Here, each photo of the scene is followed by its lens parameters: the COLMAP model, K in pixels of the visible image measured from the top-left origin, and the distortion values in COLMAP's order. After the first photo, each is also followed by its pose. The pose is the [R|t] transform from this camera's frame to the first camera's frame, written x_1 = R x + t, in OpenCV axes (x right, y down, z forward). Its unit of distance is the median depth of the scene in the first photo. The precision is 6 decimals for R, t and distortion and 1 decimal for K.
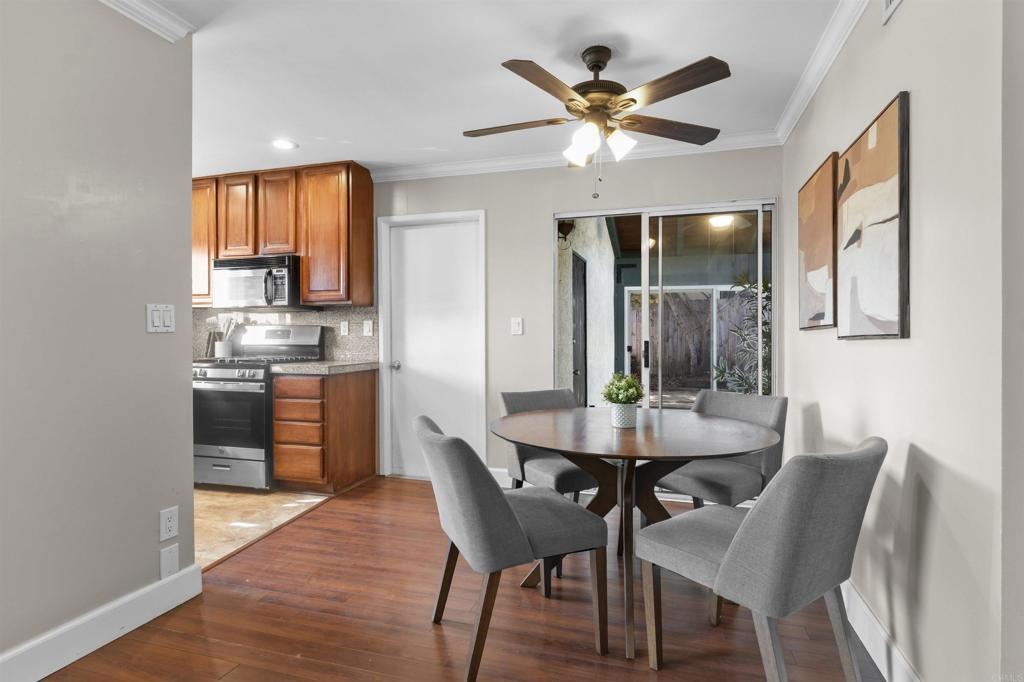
lens RADIAL K [[509.7, 0, 517.9], [0, 509.7, 336.2], [0, 0, 1]] dist [0.005646, -0.004062]
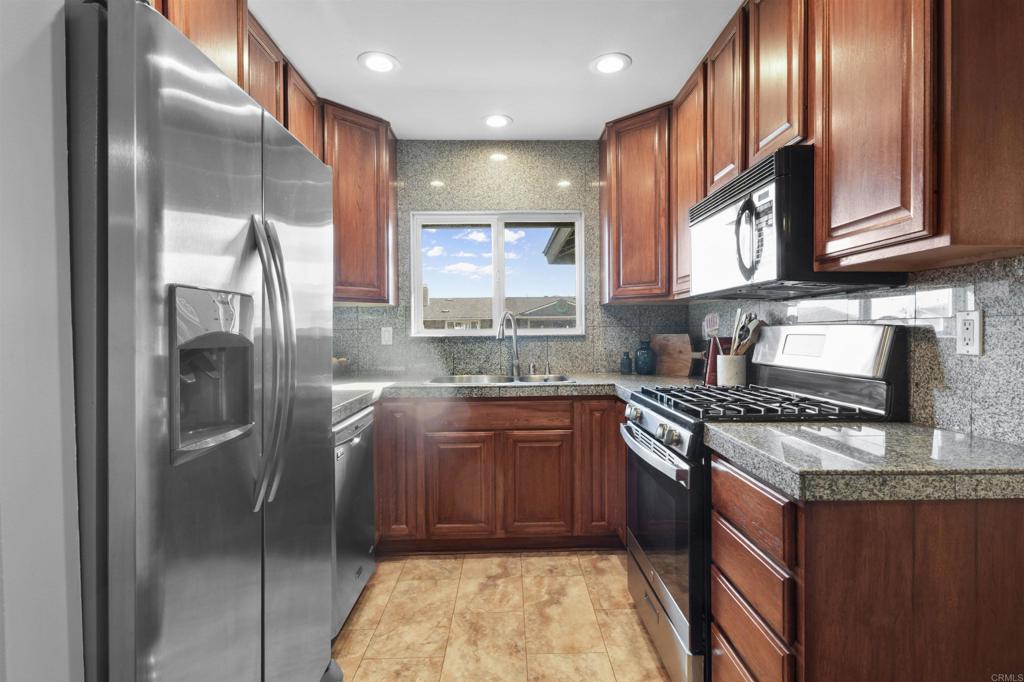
lens RADIAL K [[509.7, 0, 515.8], [0, 509.7, 337.7], [0, 0, 1]] dist [0.005646, -0.004062]
pose [[0.298714, 0.011587, -0.954272, -0.137359], [0.003663, 0.999905, 0.013288, -0.019770], [0.954336, -0.007465, 0.298643, 0.720570]]
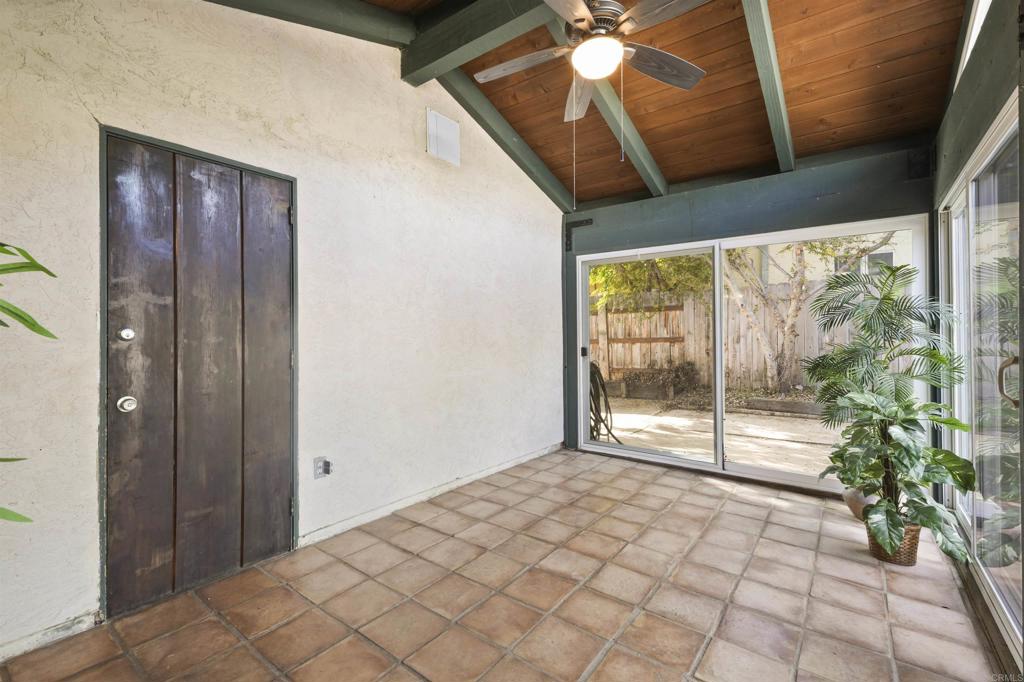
lens RADIAL K [[454.9, 0, 510.9], [0, 454.9, 341.8], [0, 0, 1]] dist [0.002027, -0.000261]
pose [[0.936295, -0.004715, -0.351183, 0.772404], [0.004806, 0.999988, -0.000613, 0.027971], [0.351181, -0.001114, 0.936307, 0.993854]]
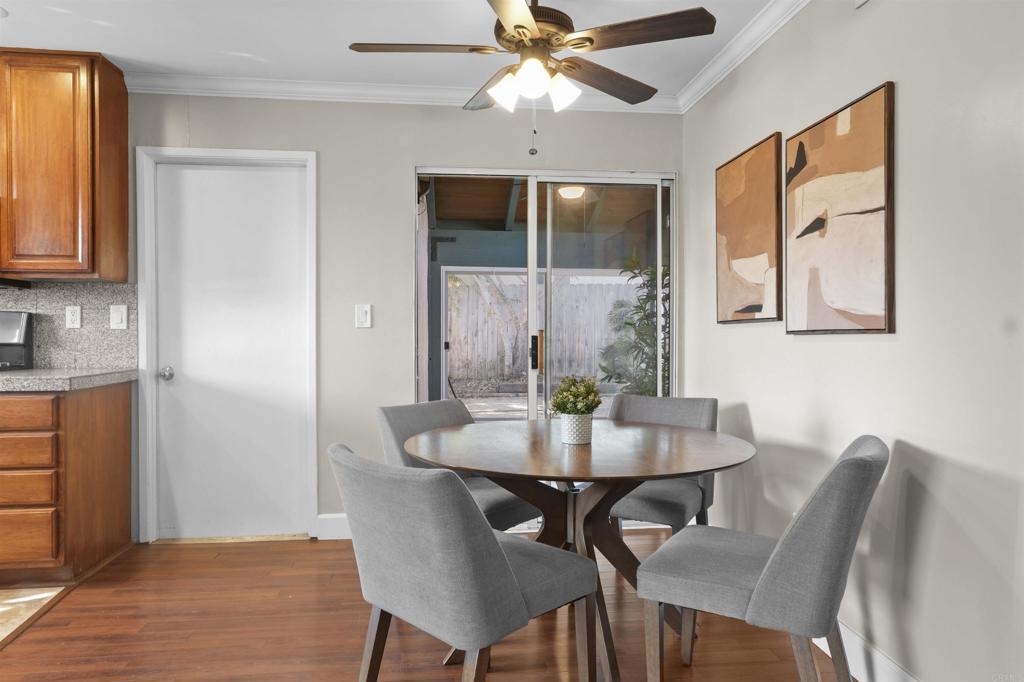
lens RADIAL K [[666.0, 0, 513.6], [0, 666.0, 330.1], [0, 0, 1]] dist [-0.003654, 0.012573]
pose [[0.926172, 0.000913, 0.377100, -0.165550], [-0.001428, 0.999998, 0.001087, -0.000791], [-0.377099, -0.001545, 0.926172, 0.036230]]
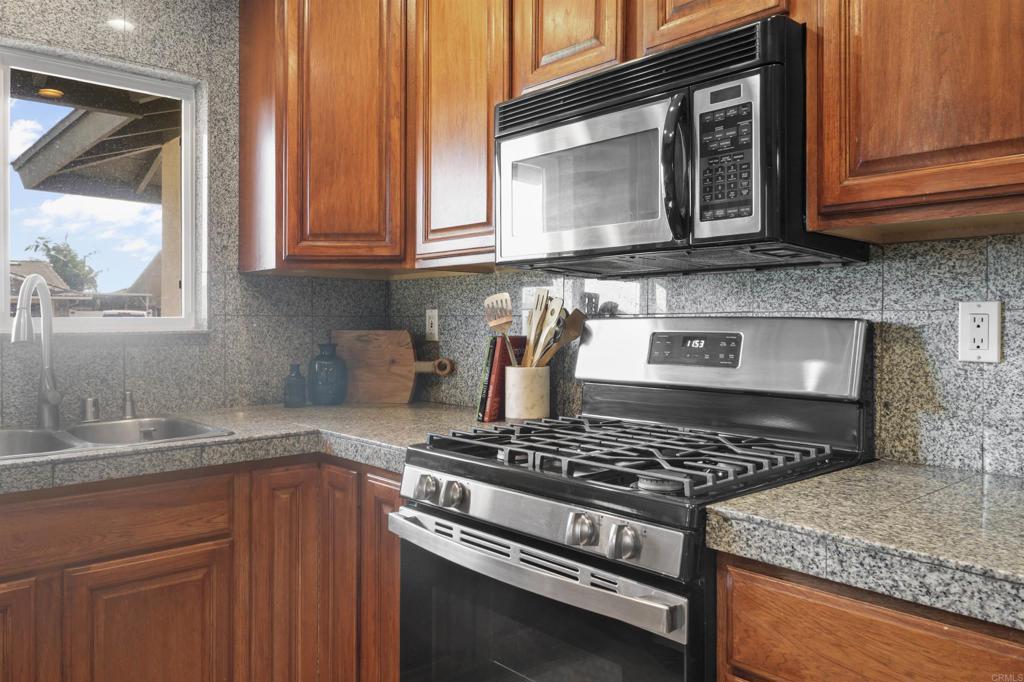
lens RADIAL K [[758.6, 0, 528.7], [0, 758.6, 323.3], [0, 0, 1]] dist [-0.003540, -0.003492]
pose [[0.859618, 0.002796, -0.510929, -0.383855], [-0.003649, 0.999993, -0.000666, -0.020357], [0.510924, 0.002437, 0.859622, 0.681441]]
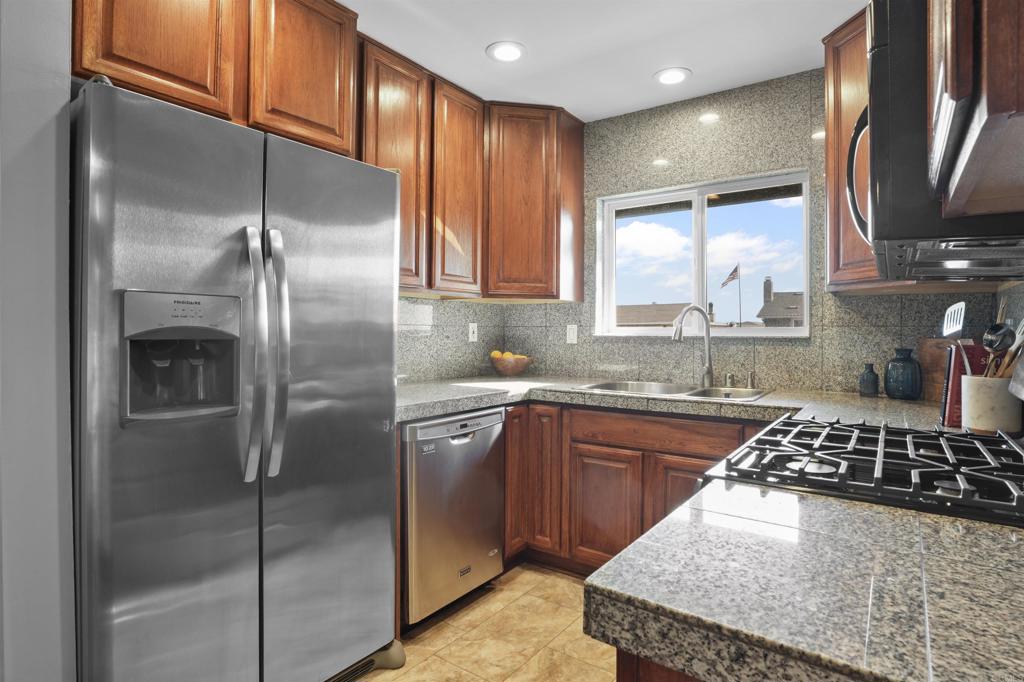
lens RADIAL K [[539.4, 0, 511.8], [0, 539.4, 332.2], [0, 0, 1]] dist [-0.042470, 0.003213]
pose [[-0.338390, 0.003561, -0.940999, -0.193907], [-0.009203, 0.999932, 0.007094, -0.020253], [0.940961, 0.011060, -0.338334, 0.978884]]
